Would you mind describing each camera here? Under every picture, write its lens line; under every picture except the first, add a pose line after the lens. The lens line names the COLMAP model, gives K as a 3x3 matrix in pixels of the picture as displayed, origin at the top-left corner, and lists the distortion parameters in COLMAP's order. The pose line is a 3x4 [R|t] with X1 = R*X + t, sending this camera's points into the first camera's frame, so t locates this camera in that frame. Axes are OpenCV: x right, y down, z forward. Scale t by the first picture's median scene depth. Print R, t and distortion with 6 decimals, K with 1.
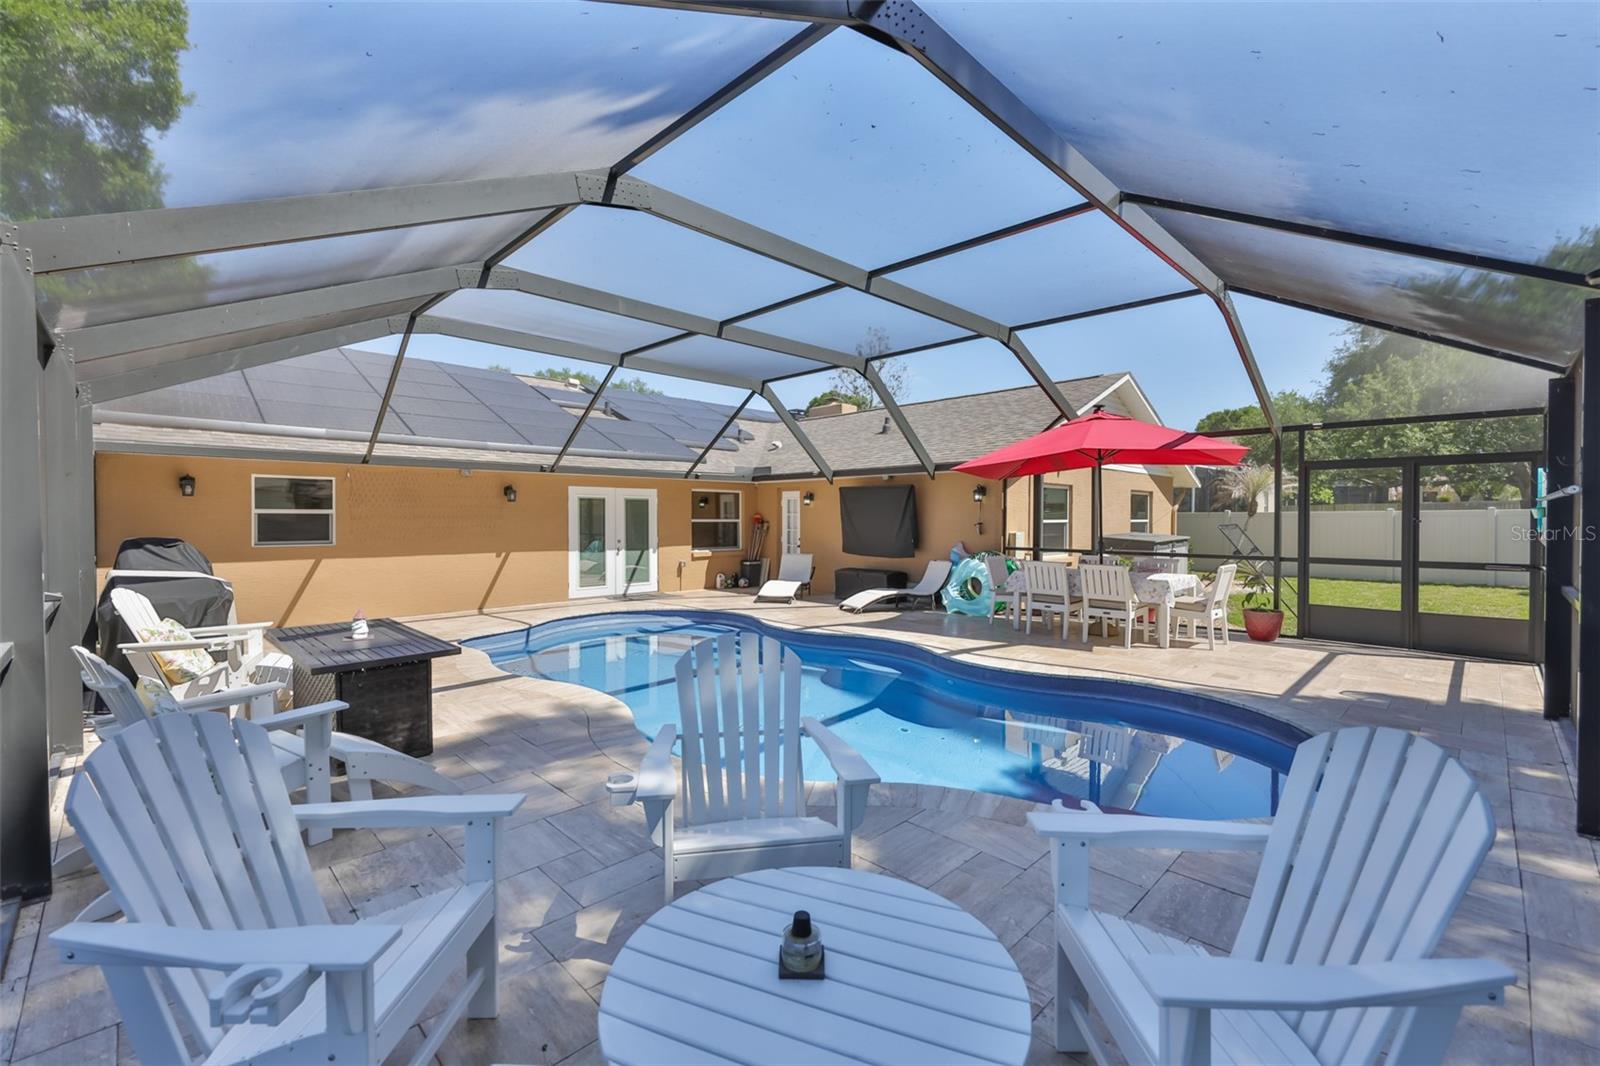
lens RADIAL K [[690.8, 0, 808.5], [0, 690.8, 524.1], [0, 0, 1]] dist [0.000367, -0.000045]
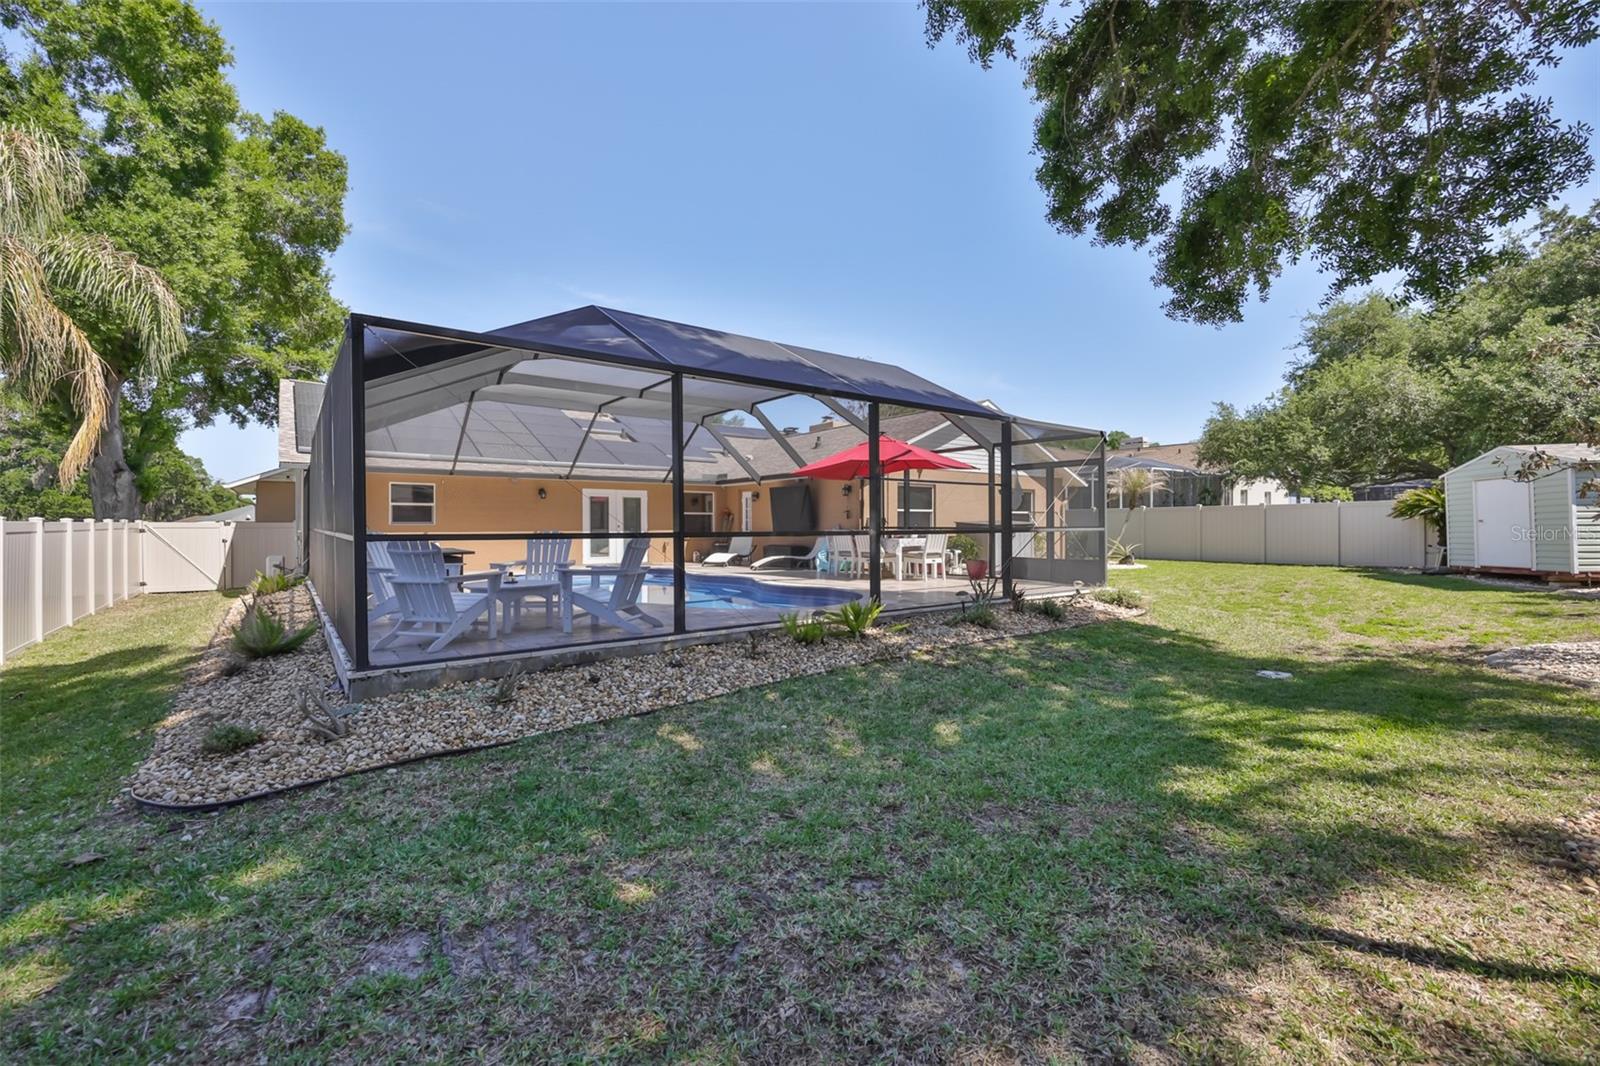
lens RADIAL K [[690.8, 0, 808.5], [0, 690.8, 524.1], [0, 0, 1]] dist [0.000367, -0.000045]
pose [[0.992386, -0.004390, -0.123087, 0.306212], [0.002793, 0.999910, -0.013146, 0.040795], [0.123134, 0.012702, 0.992309, -0.400339]]
